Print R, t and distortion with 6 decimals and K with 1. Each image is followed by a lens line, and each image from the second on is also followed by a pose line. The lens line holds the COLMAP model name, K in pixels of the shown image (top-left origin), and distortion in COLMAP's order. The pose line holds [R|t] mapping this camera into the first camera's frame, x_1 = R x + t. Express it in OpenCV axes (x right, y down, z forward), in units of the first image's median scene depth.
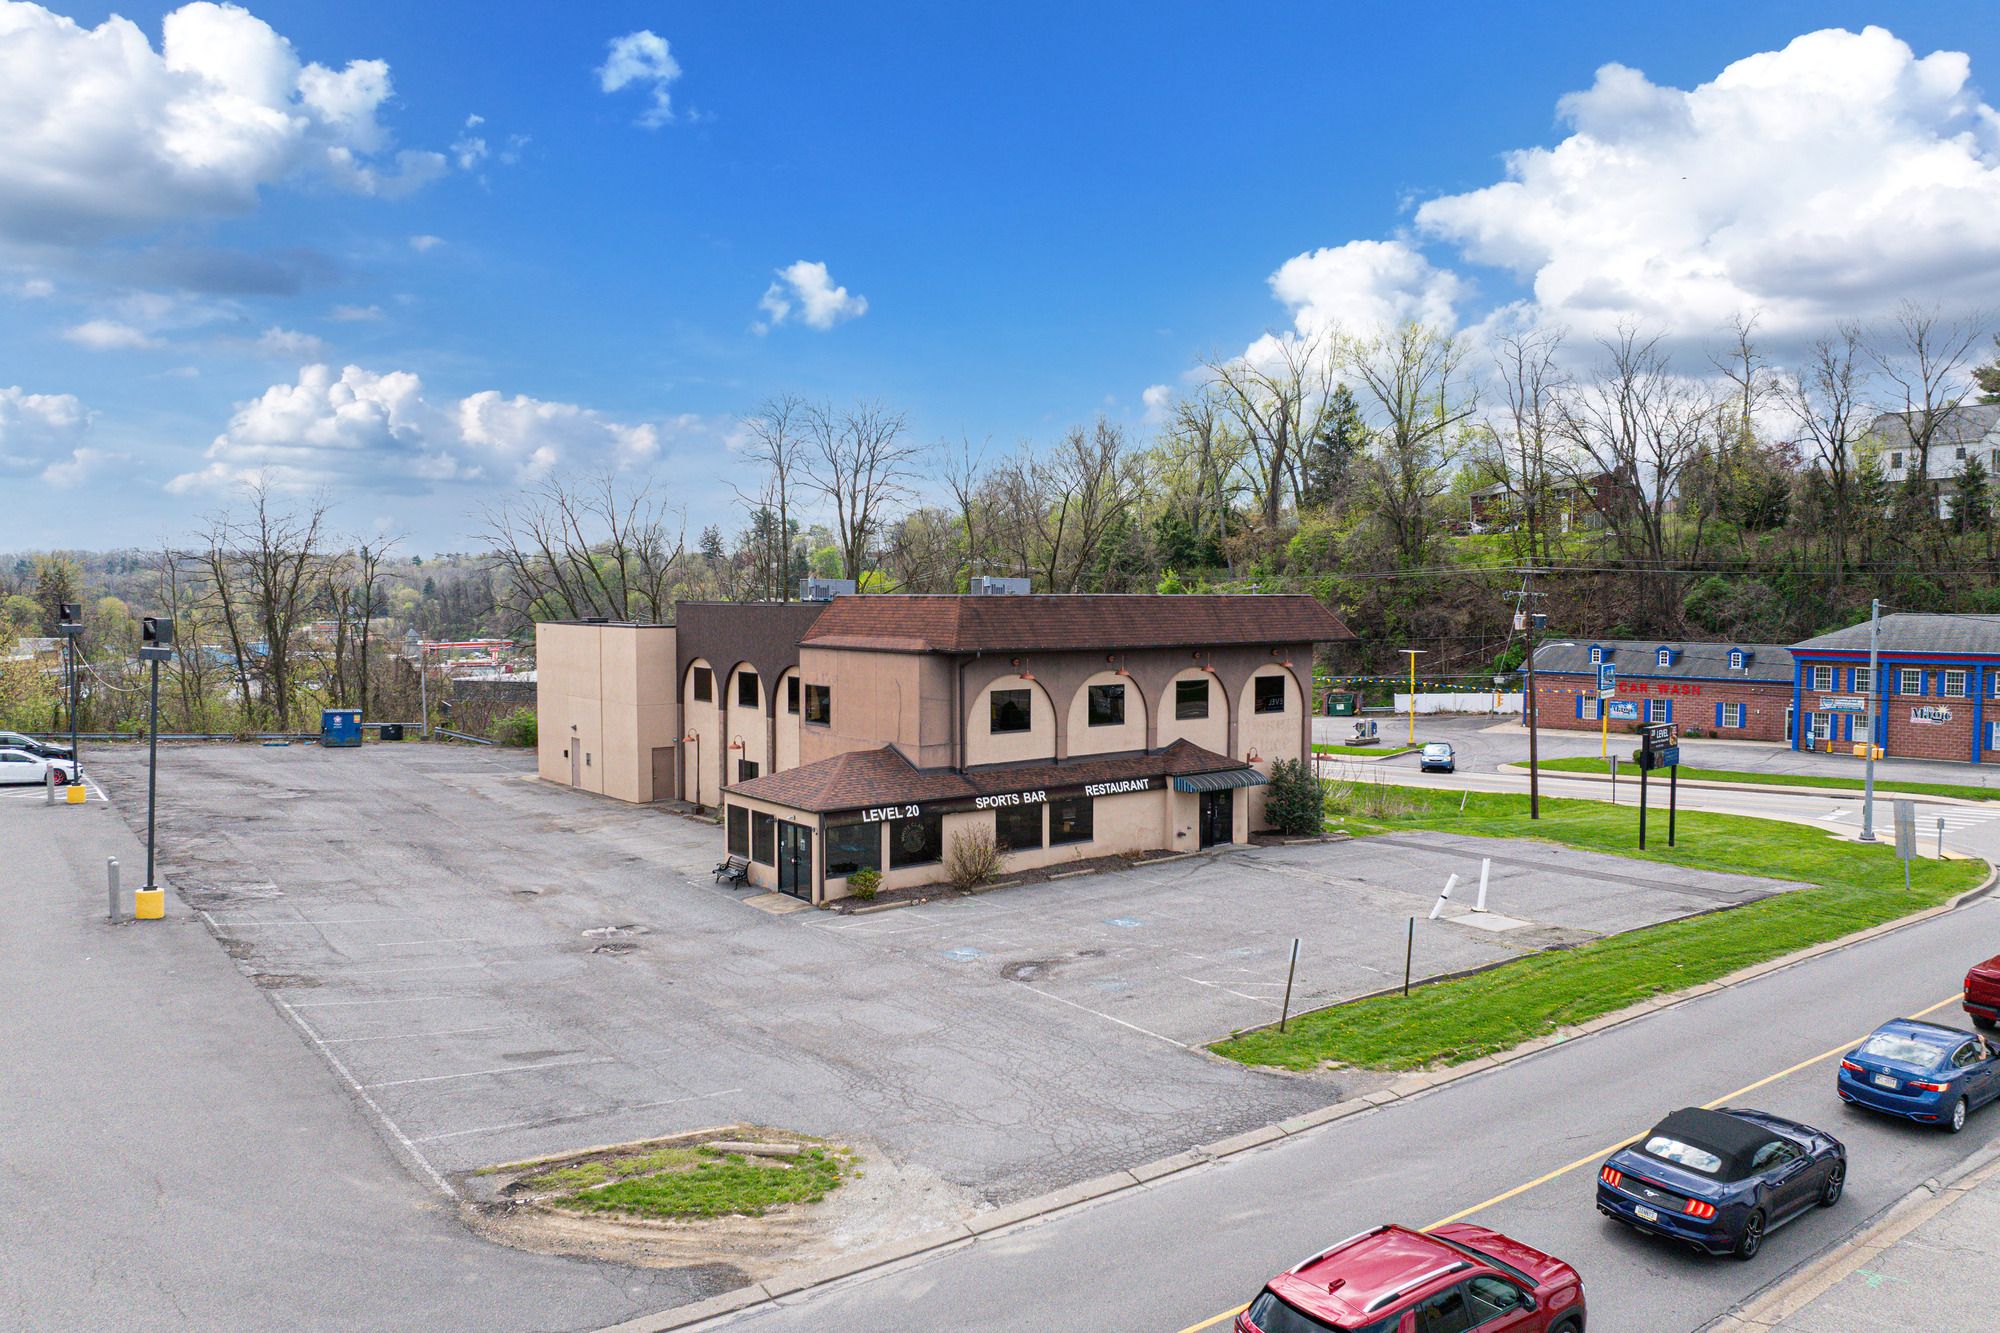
lens RADIAL K [[1410.9, 0, 997.3], [0, 1410.9, 673.5], [0, 0, 1]] dist [-0.040184, -0.003896]
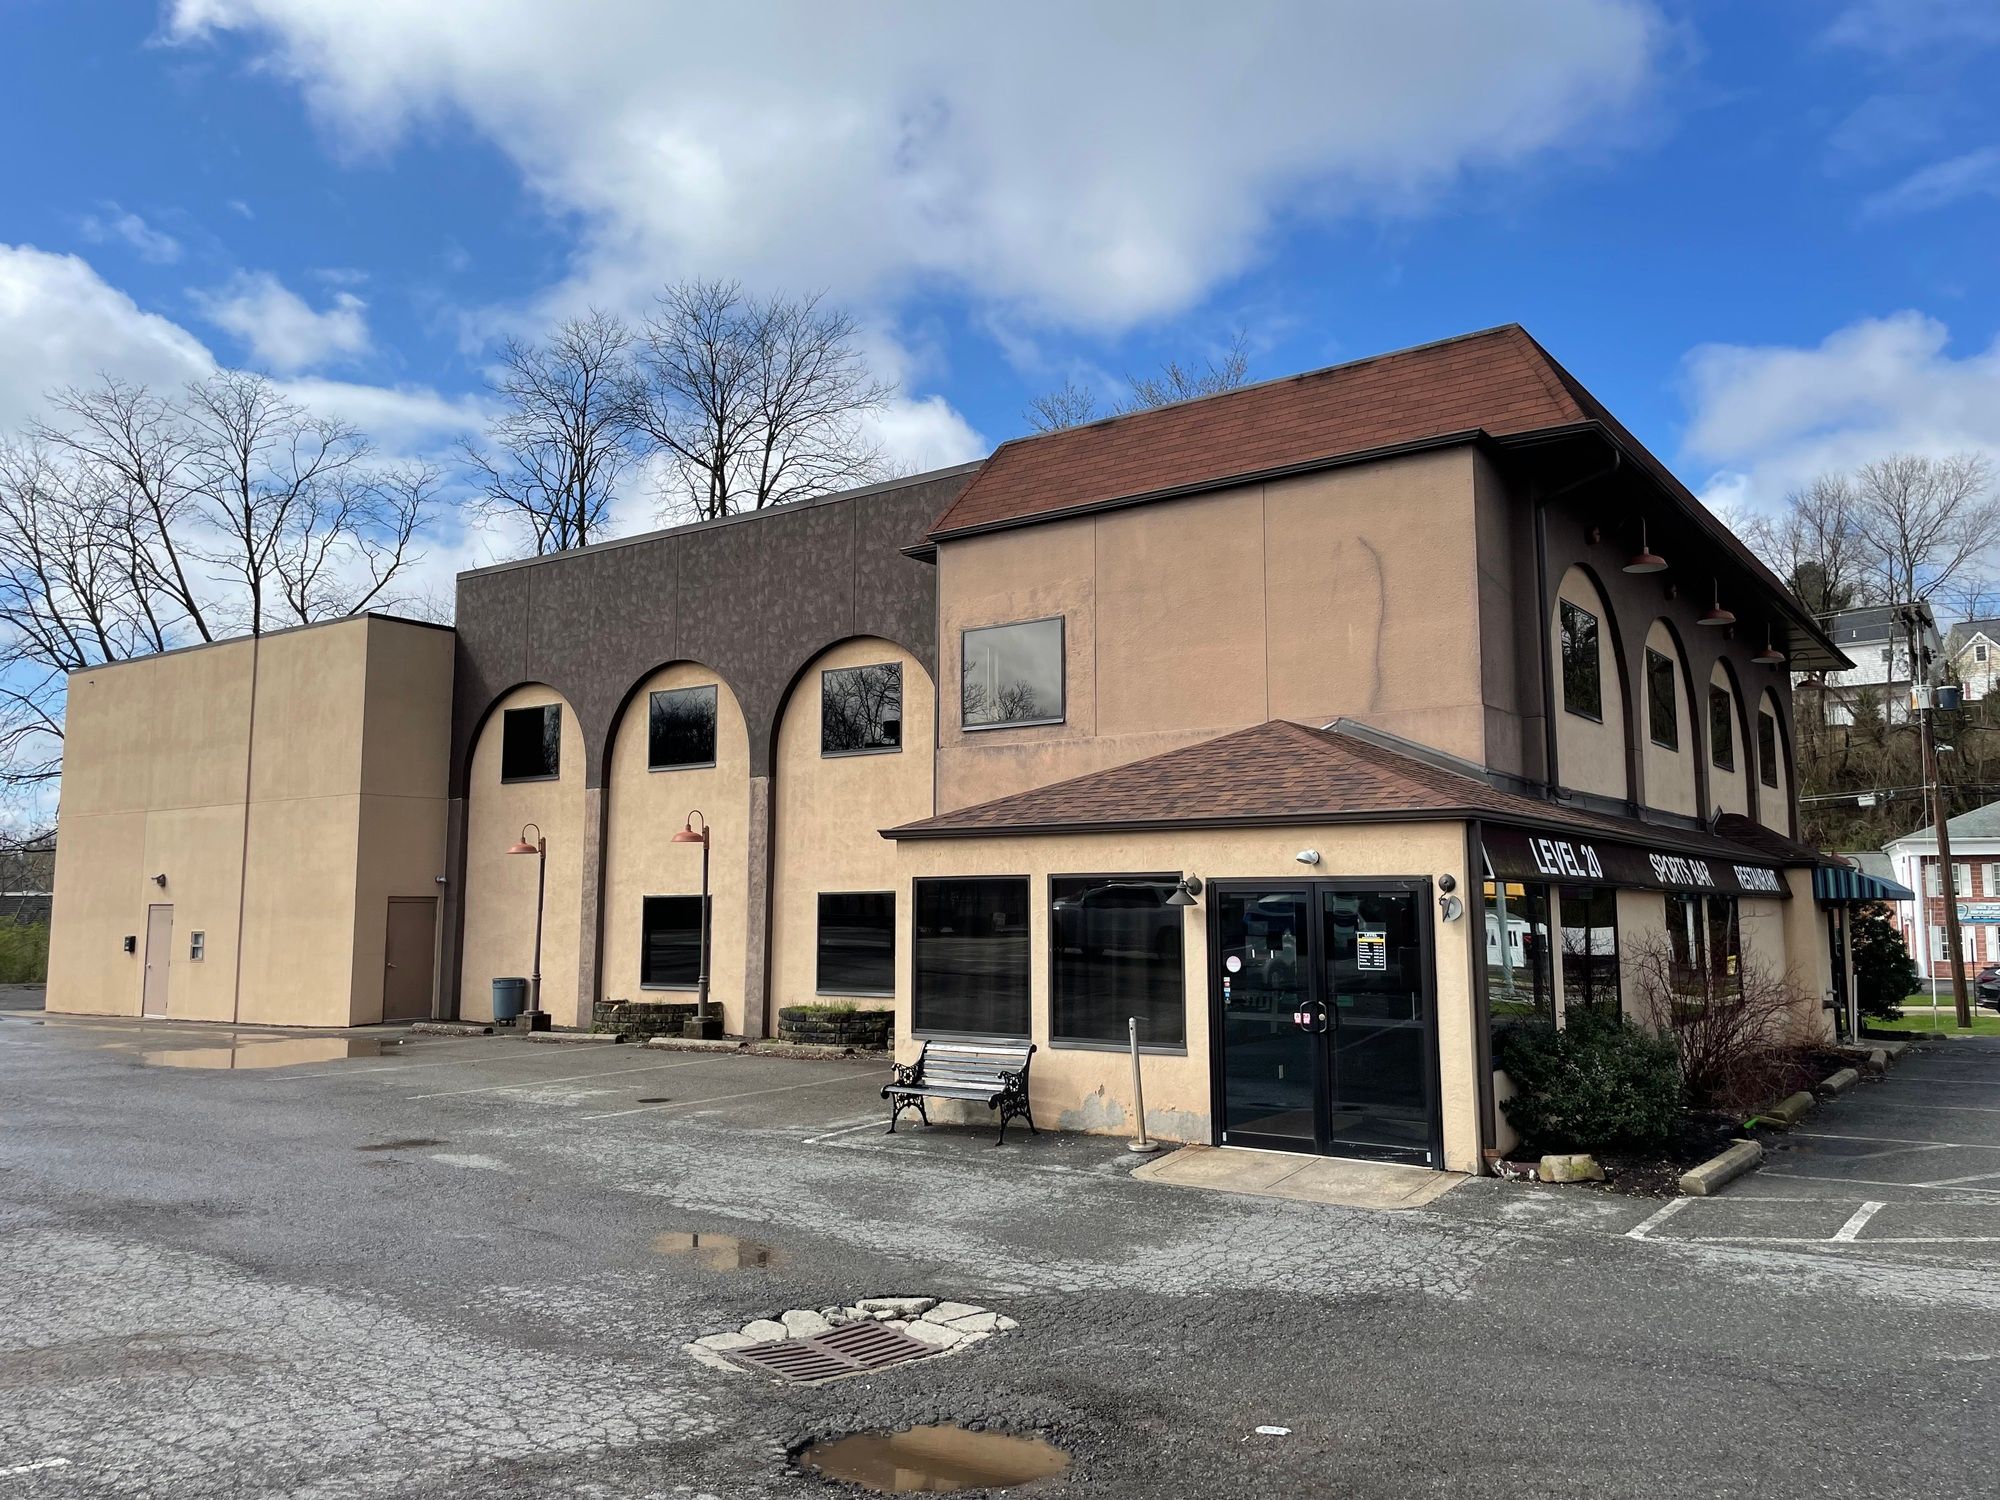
lens RADIAL K [[1513.6, 0, 1000.2], [0, 1513.6, 741.8], [0, 0, 1]] dist [0.080659, -0.107501]
pose [[0.959576, 0.030697, 0.279772, -0.251552], [0.017348, 0.985693, -0.167656, 0.111951], [-0.280915, 0.165732, 0.945314, 0.628660]]
